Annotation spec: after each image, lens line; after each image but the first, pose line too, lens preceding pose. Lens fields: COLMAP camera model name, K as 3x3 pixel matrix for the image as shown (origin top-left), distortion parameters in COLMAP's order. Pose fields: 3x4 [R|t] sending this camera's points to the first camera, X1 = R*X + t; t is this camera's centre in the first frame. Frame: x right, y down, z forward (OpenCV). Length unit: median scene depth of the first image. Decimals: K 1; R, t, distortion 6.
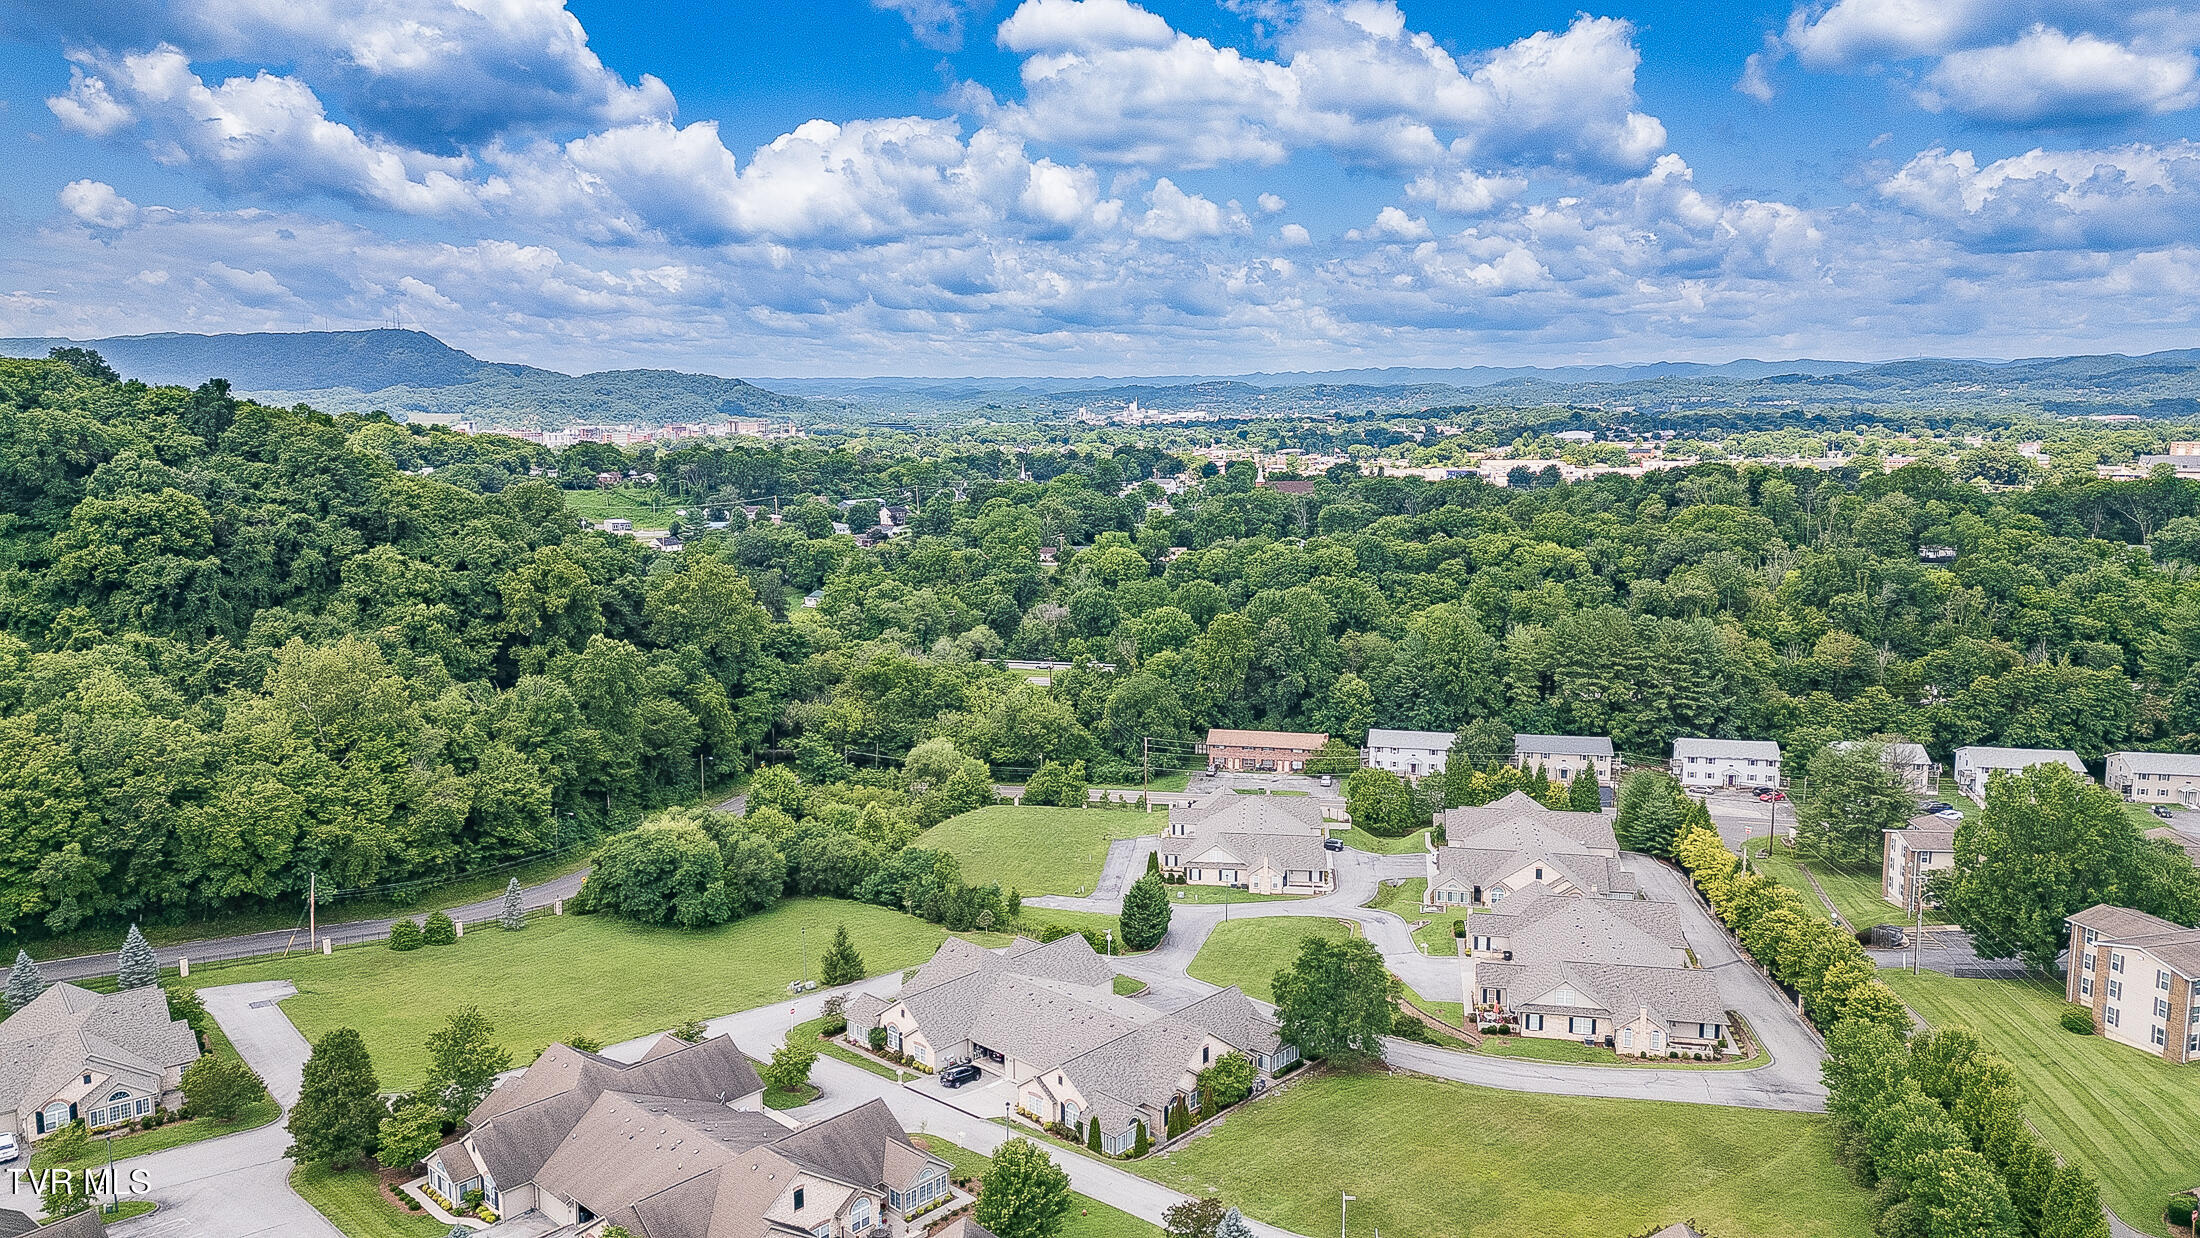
lens RADIAL K [[1552.6, 0, 1096.6], [0, 1552.6, 617.4], [0, 0, 1]] dist [0.075880, -0.044313]
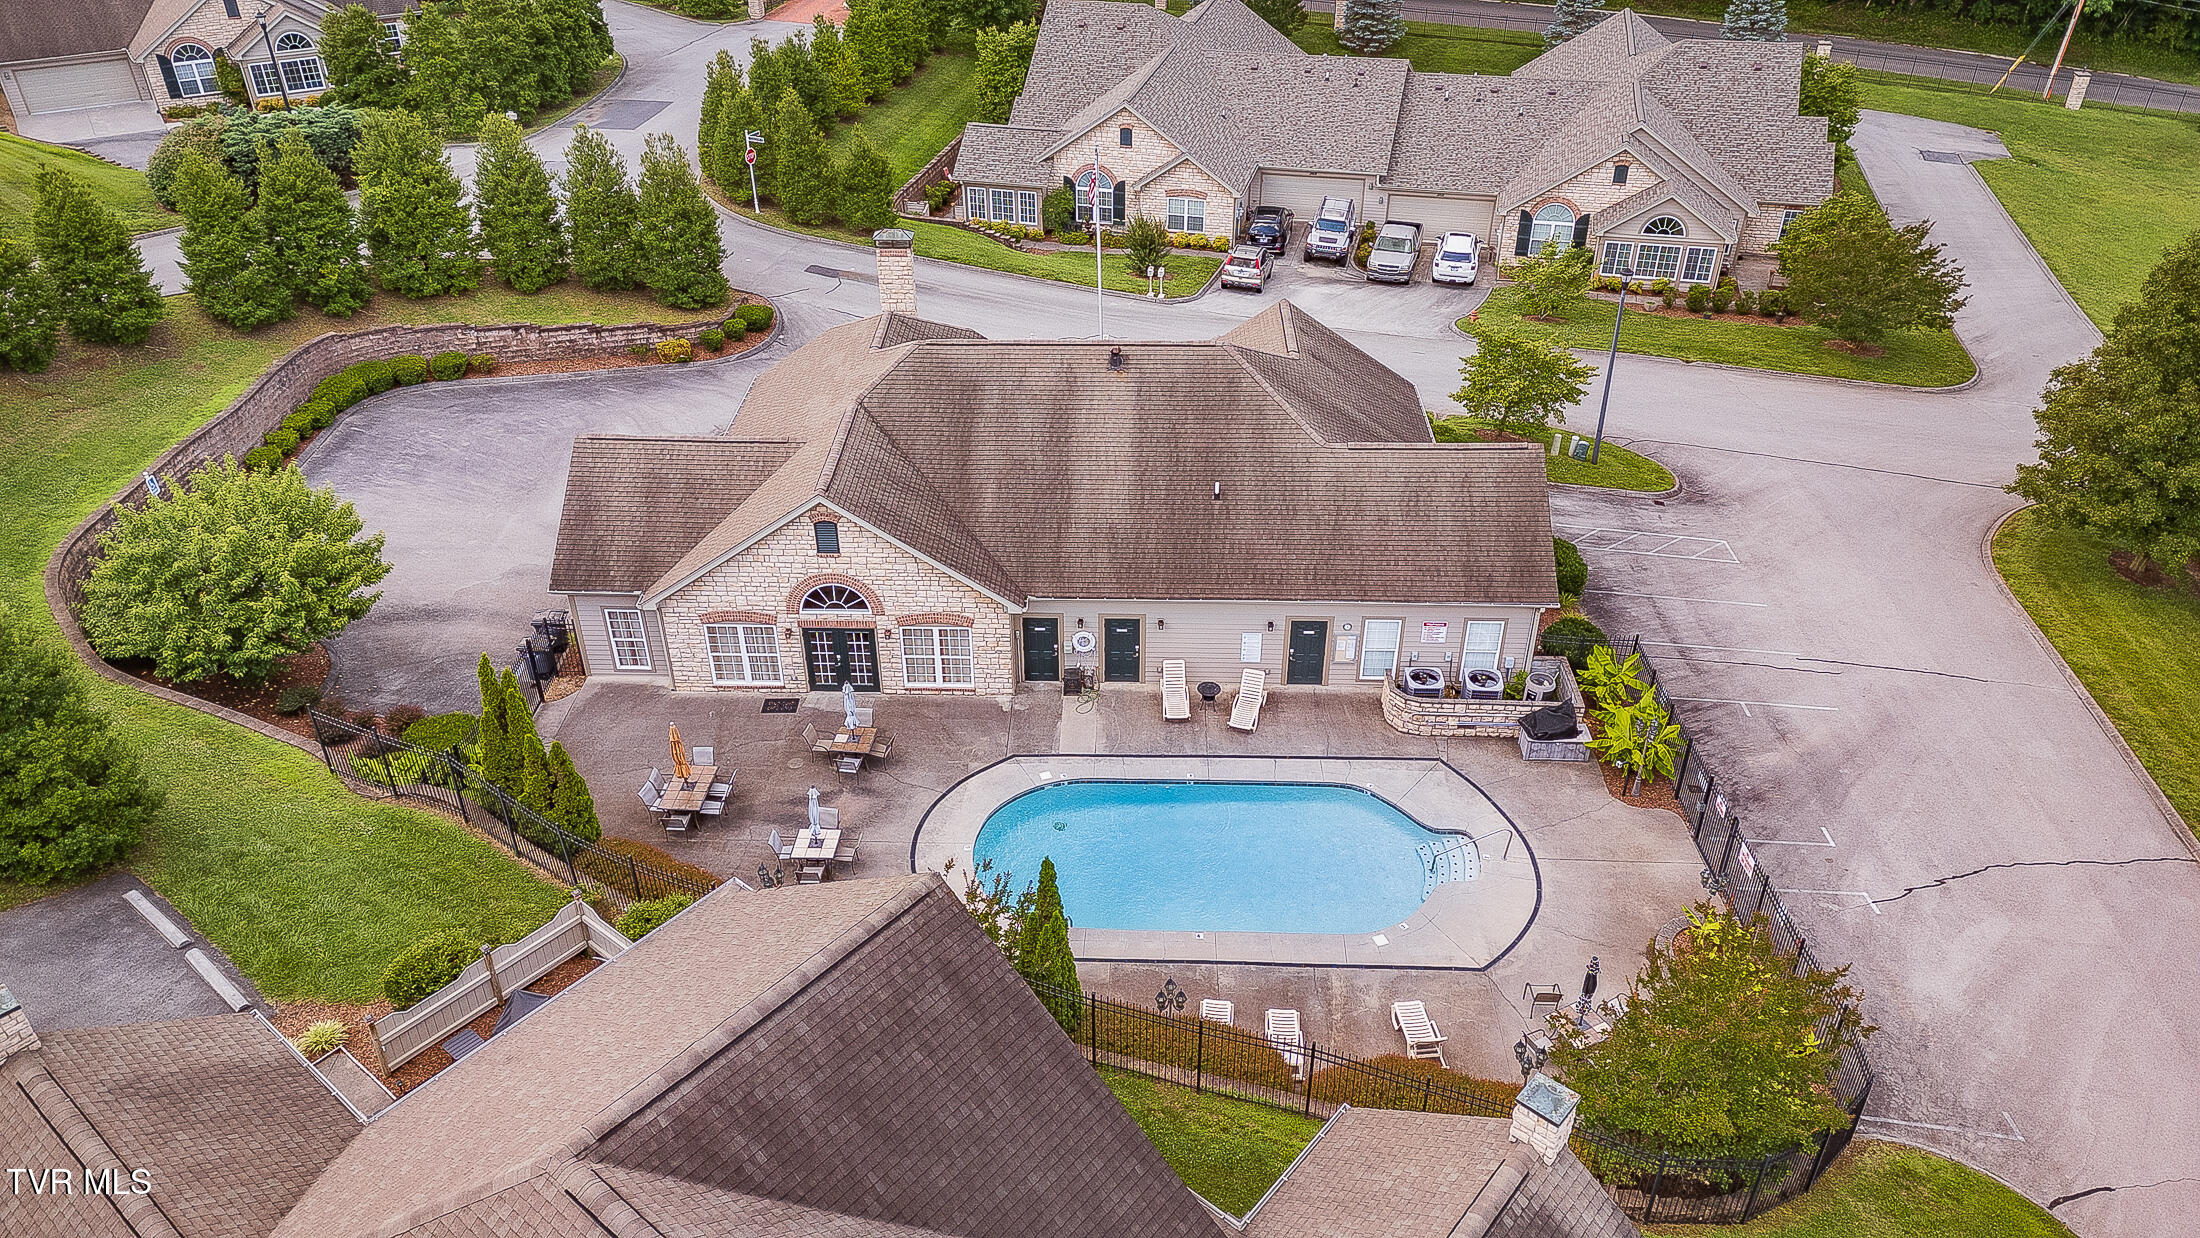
lens RADIAL K [[1552.6, 0, 1096.6], [0, 1552.6, 617.4], [0, 0, 1]] dist [0.075880, -0.044313]
pose [[0.604421, 0.437856, -0.665550, -0.352364], [-0.117470, 0.875272, 0.469148, 0.202220], [0.787957, -0.205381, 0.580468, 0.568881]]
